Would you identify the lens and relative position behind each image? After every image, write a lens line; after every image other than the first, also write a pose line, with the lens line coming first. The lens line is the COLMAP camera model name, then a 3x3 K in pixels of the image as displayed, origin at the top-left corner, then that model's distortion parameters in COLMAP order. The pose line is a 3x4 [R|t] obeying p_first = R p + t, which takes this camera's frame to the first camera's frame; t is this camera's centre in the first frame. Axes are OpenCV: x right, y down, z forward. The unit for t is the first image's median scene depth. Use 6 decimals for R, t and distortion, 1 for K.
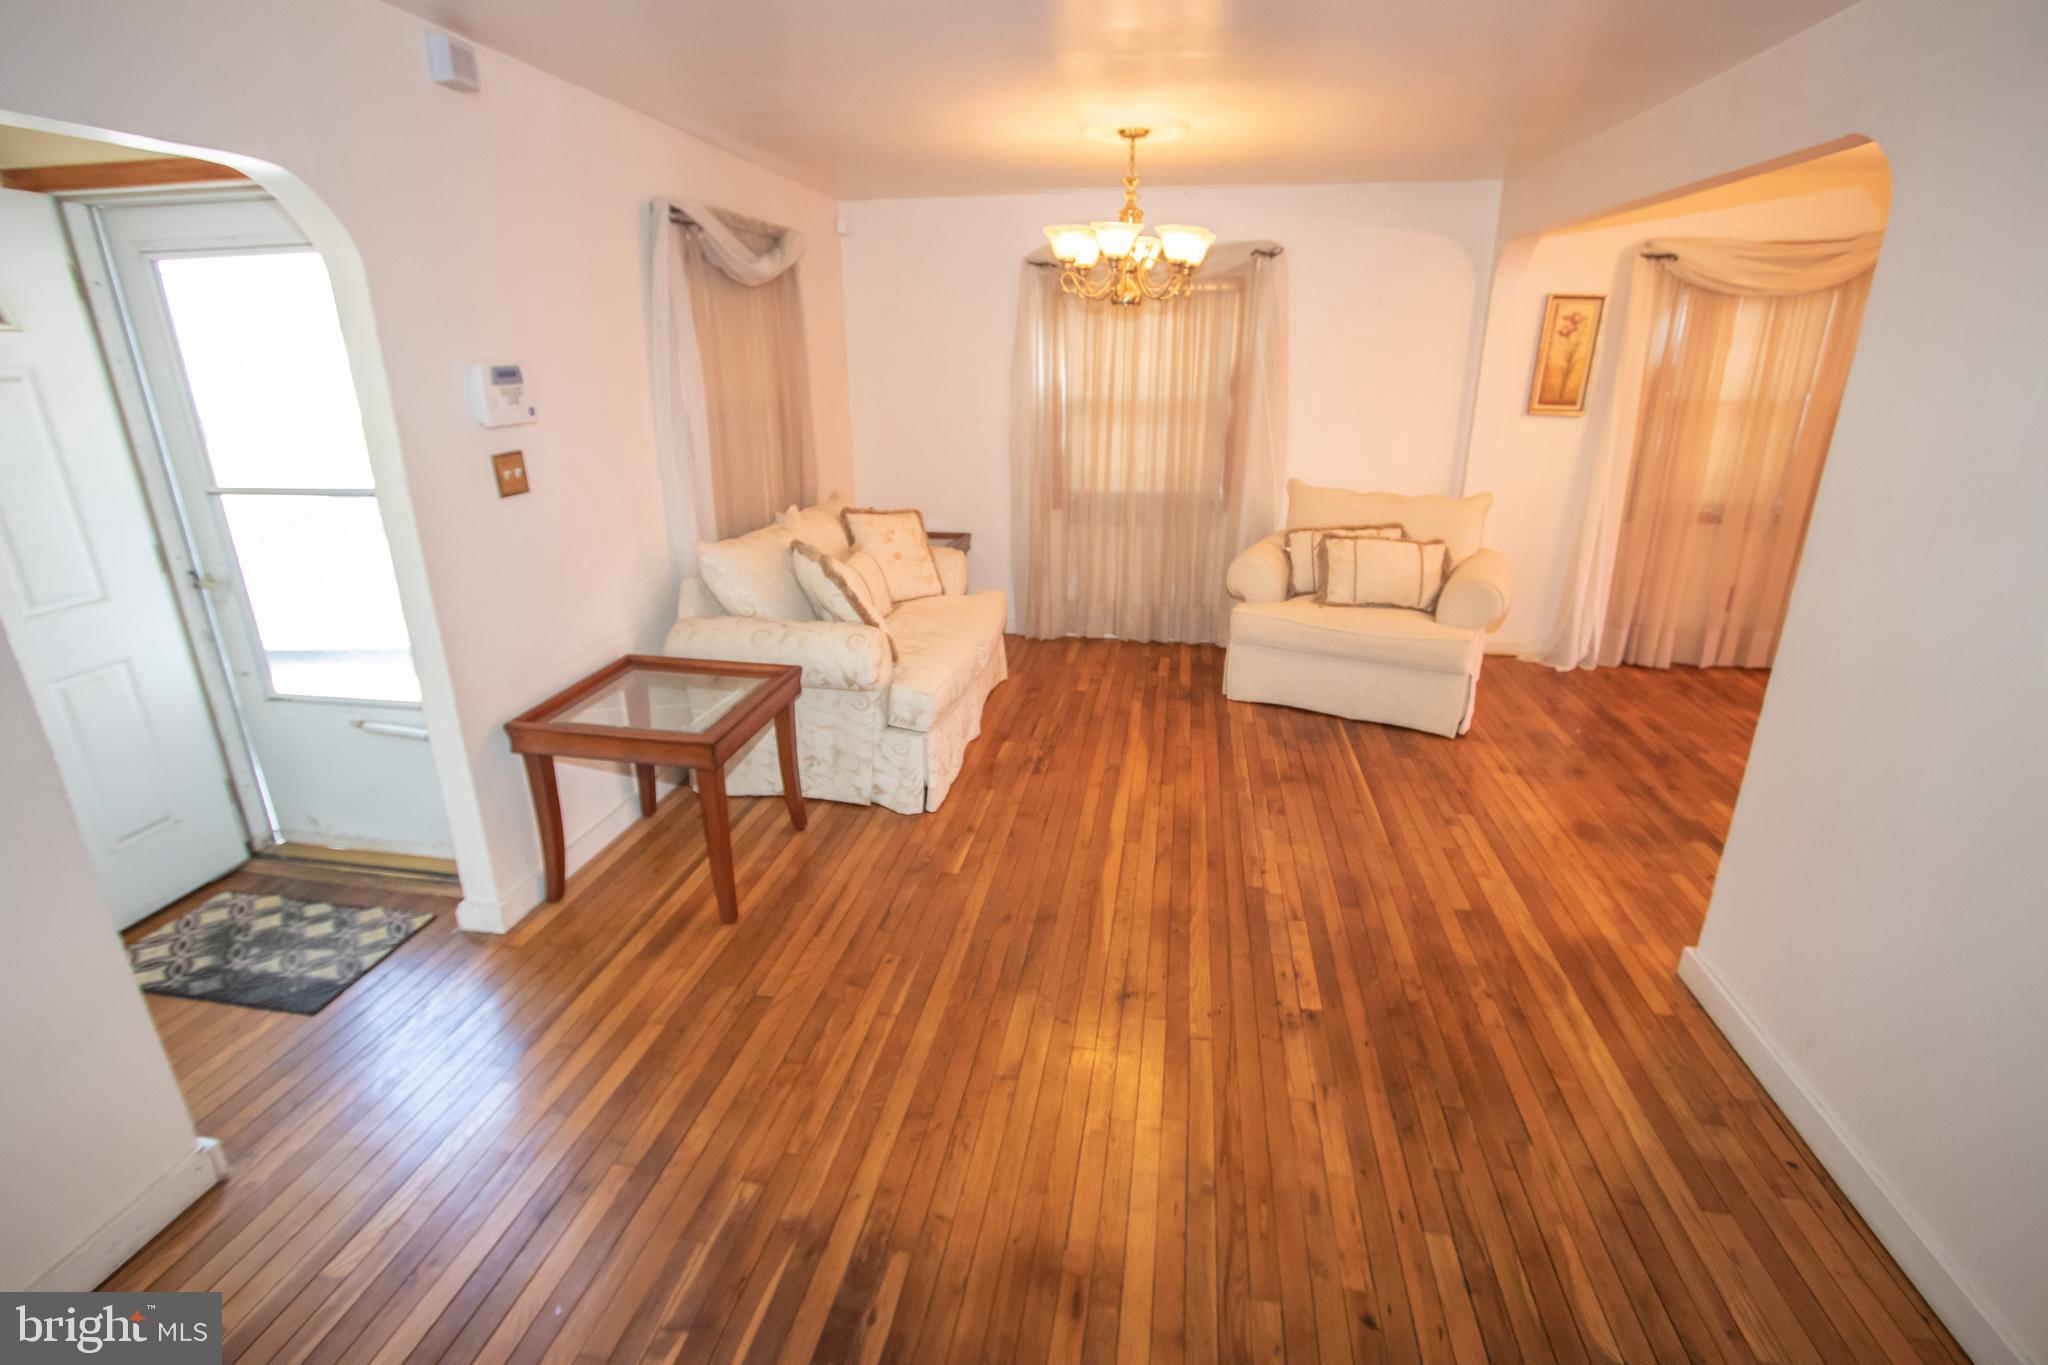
lens RADIAL K [[944.5, 0, 1008.5], [0, 944.5, 677.6], [0, 0, 1]] dist [-0.013189, 0.000506]
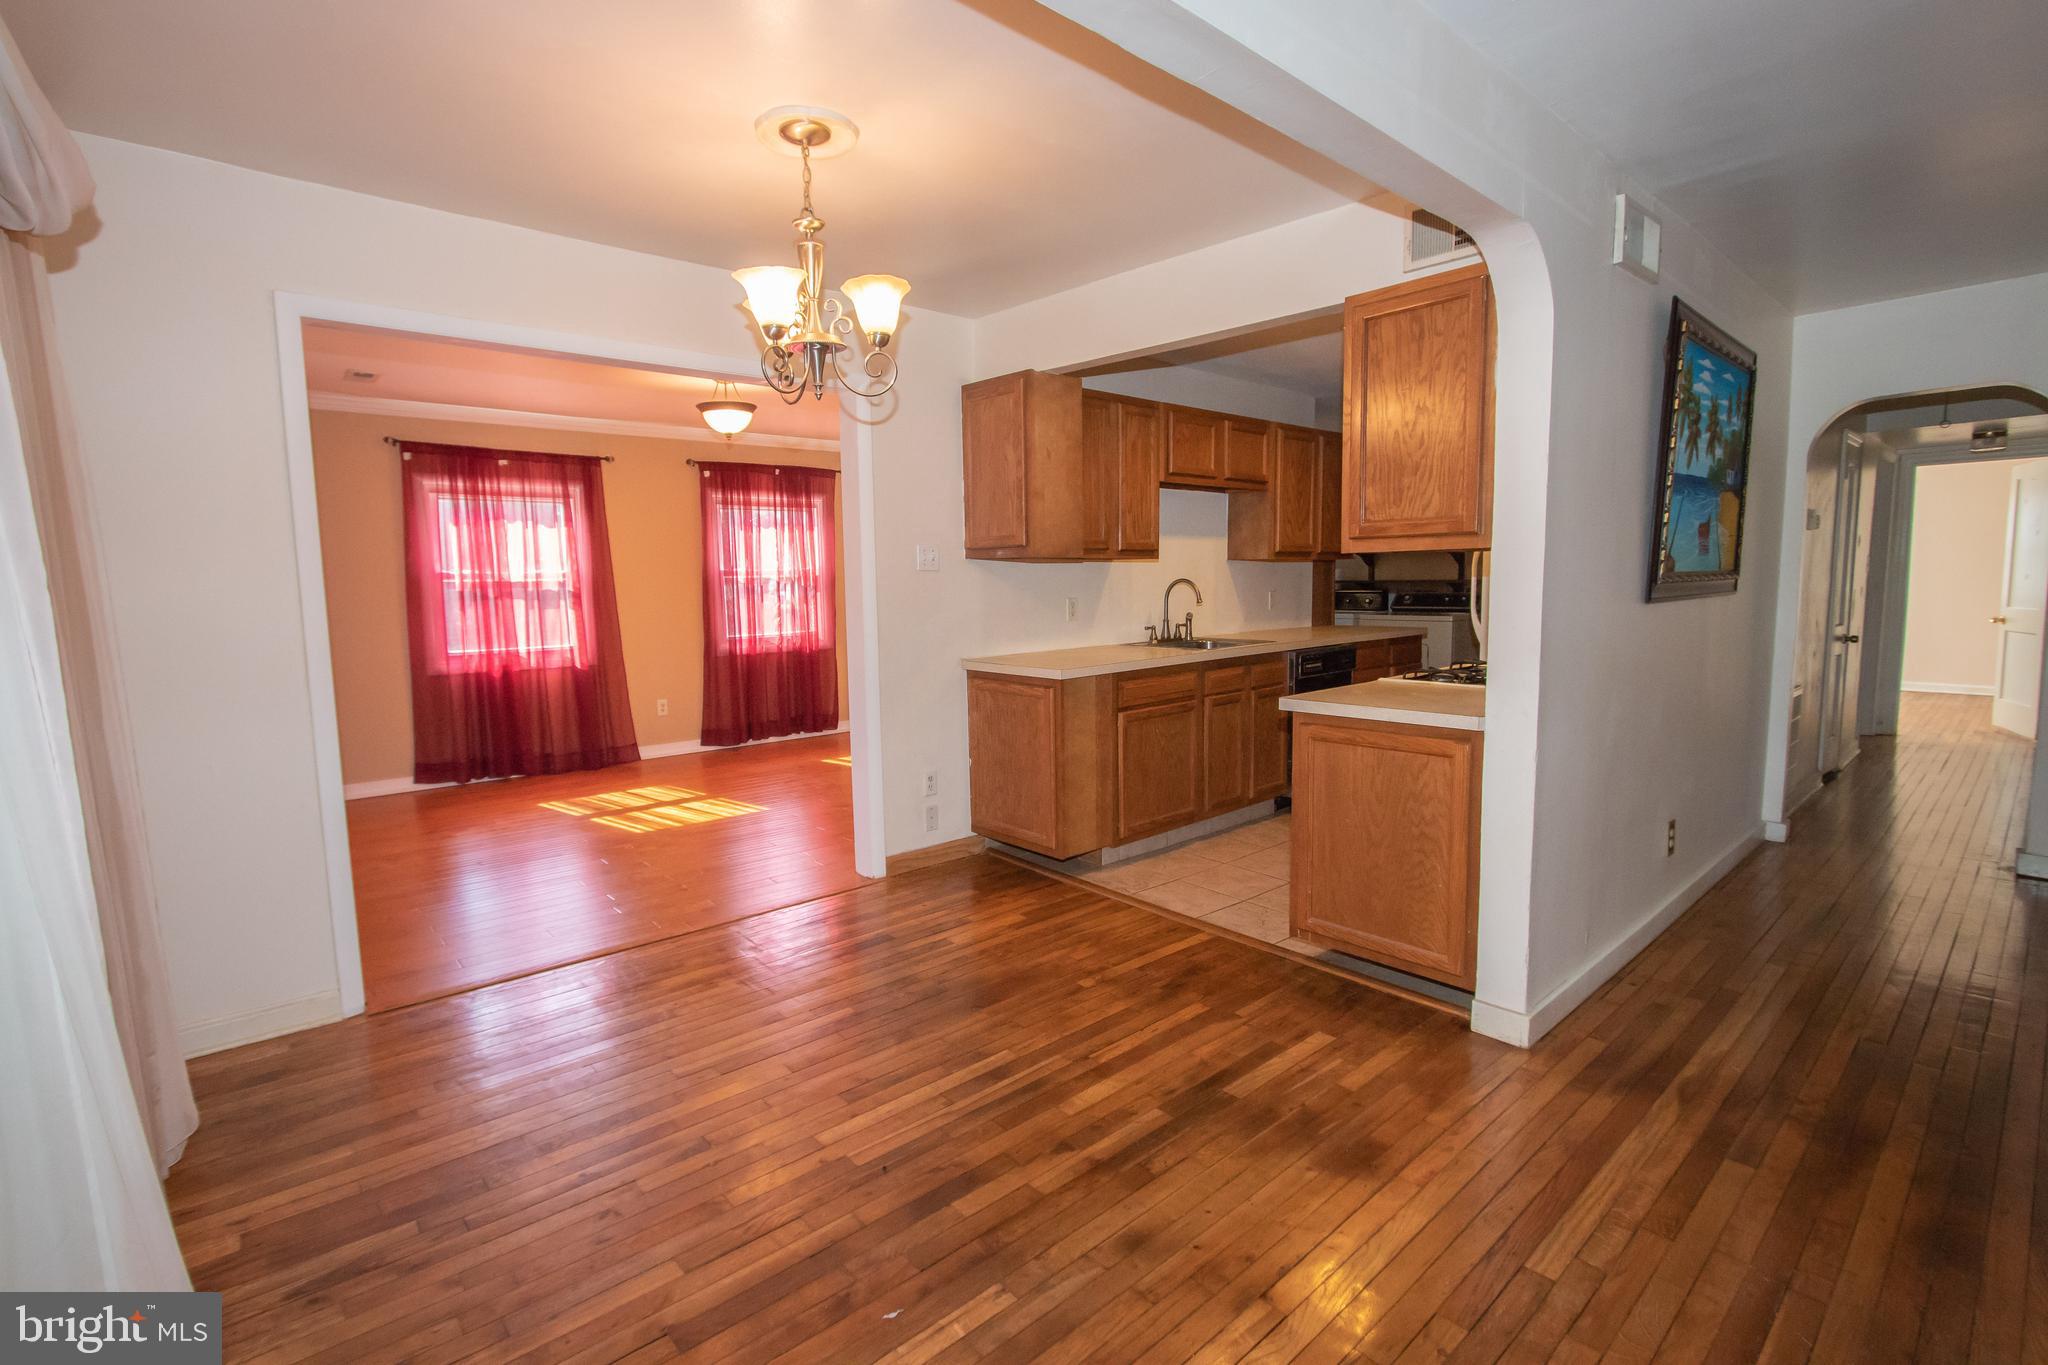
lens RADIAL K [[944.5, 0, 1016.2], [0, 944.5, 679.3], [0, 0, 1]] dist [-0.013189, 0.000506]
pose [[-0.786861, -0.050128, 0.615091, 0.486007], [0.221020, 0.907691, 0.356717, -0.434826], [-0.576194, 0.416634, -0.703148, 1.607527]]
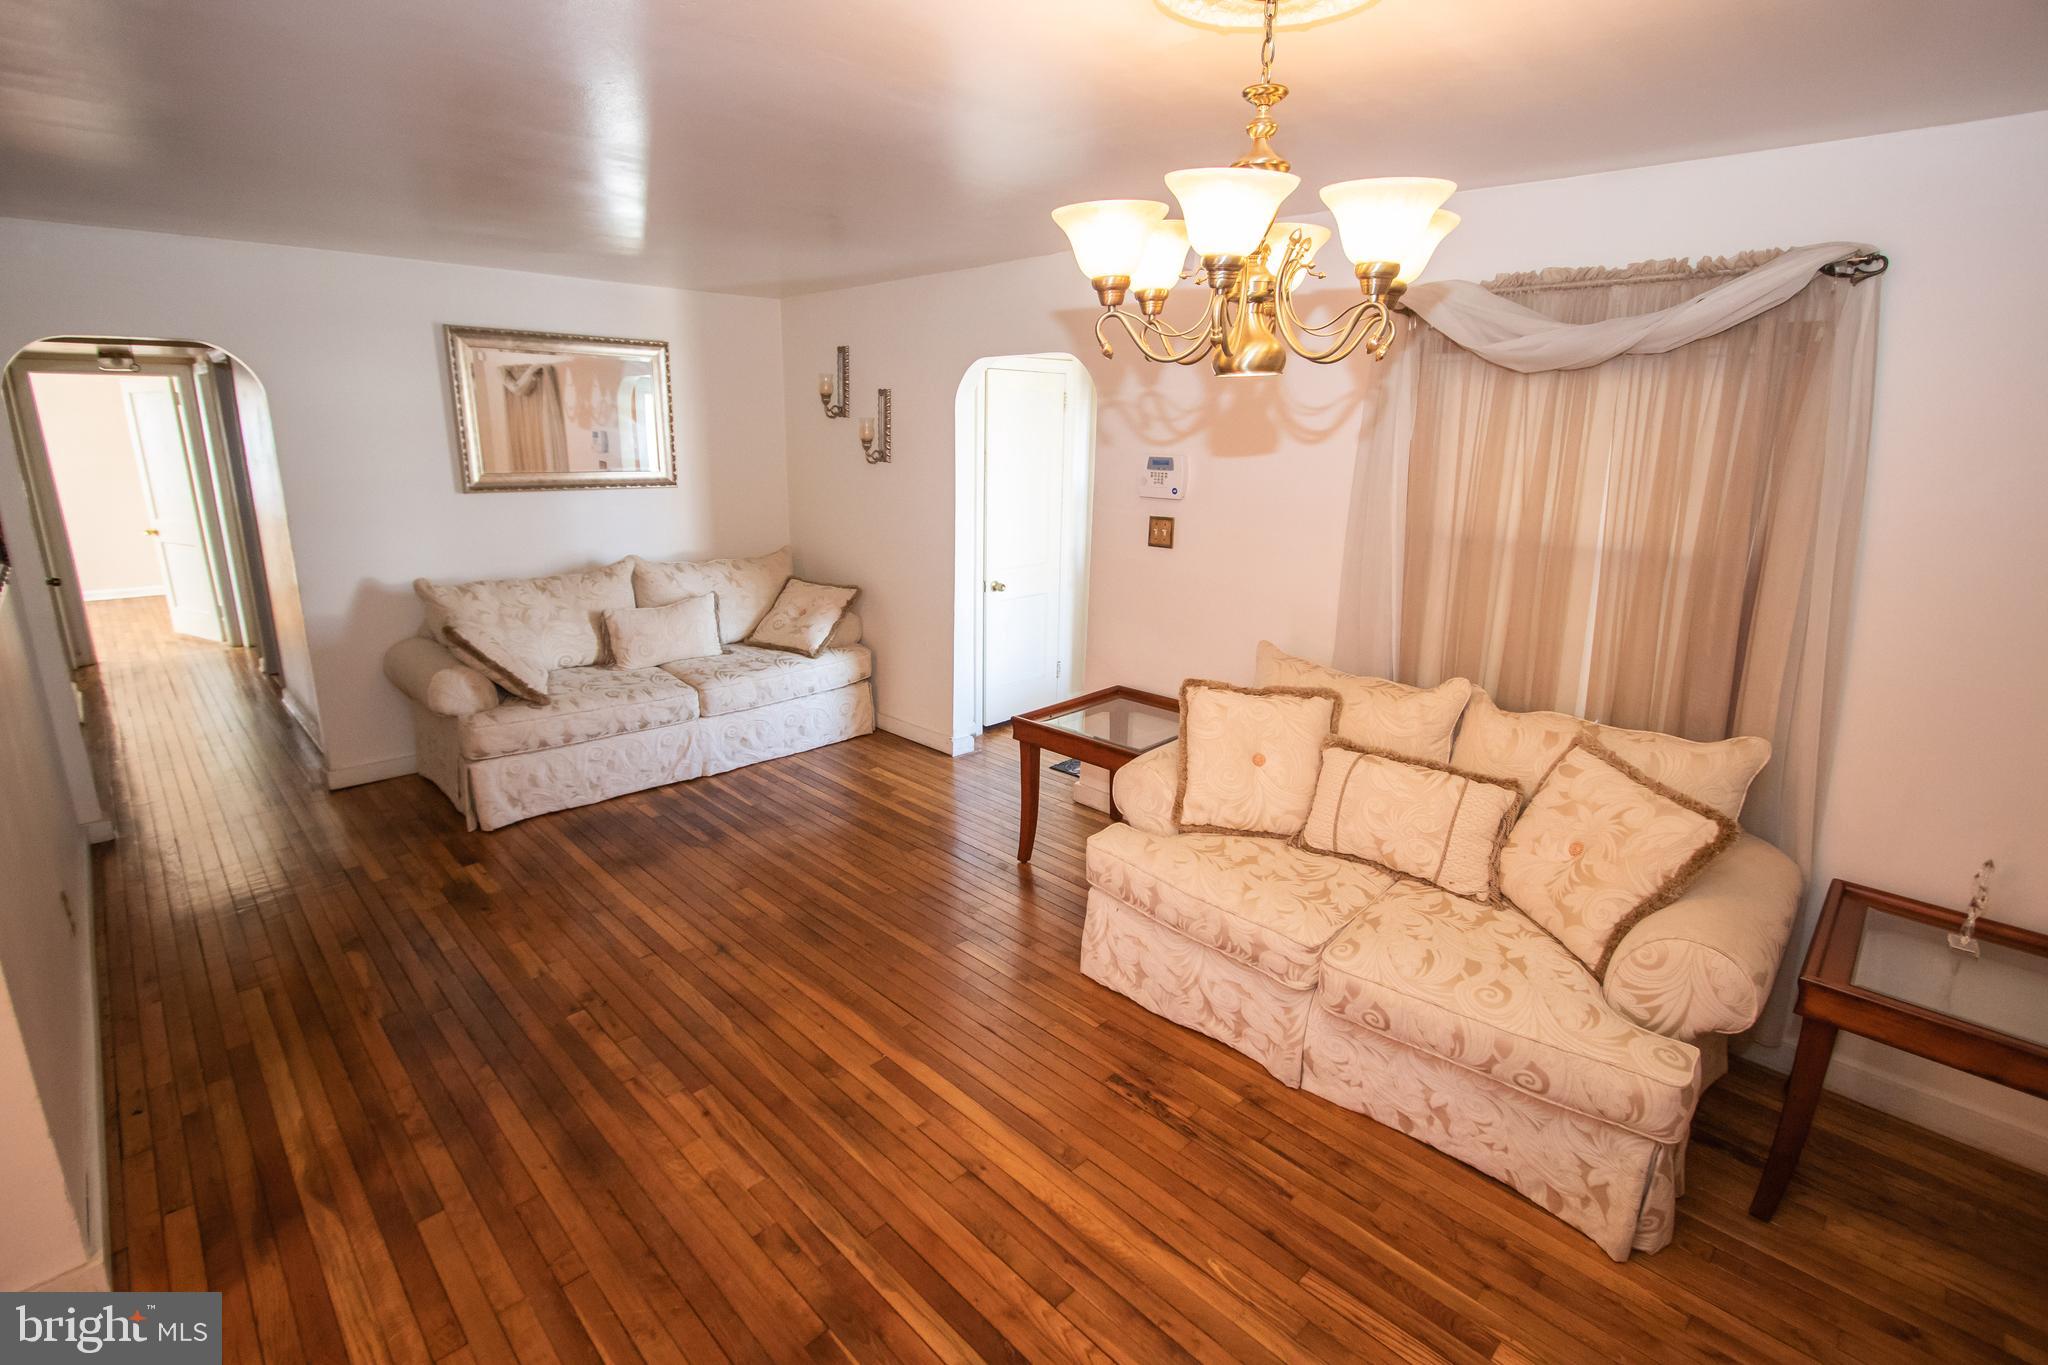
lens RADIAL K [[944.5, 0, 1023.6], [0, 944.5, 680.9], [0, 0, 1]] dist [-0.013189, 0.000506]
pose [[-0.573444, 0.202842, -0.793737, 0.688964], [-0.284006, 0.859562, 0.424847, -0.518225], [0.768442, 0.469051, -0.435302, 1.427992]]
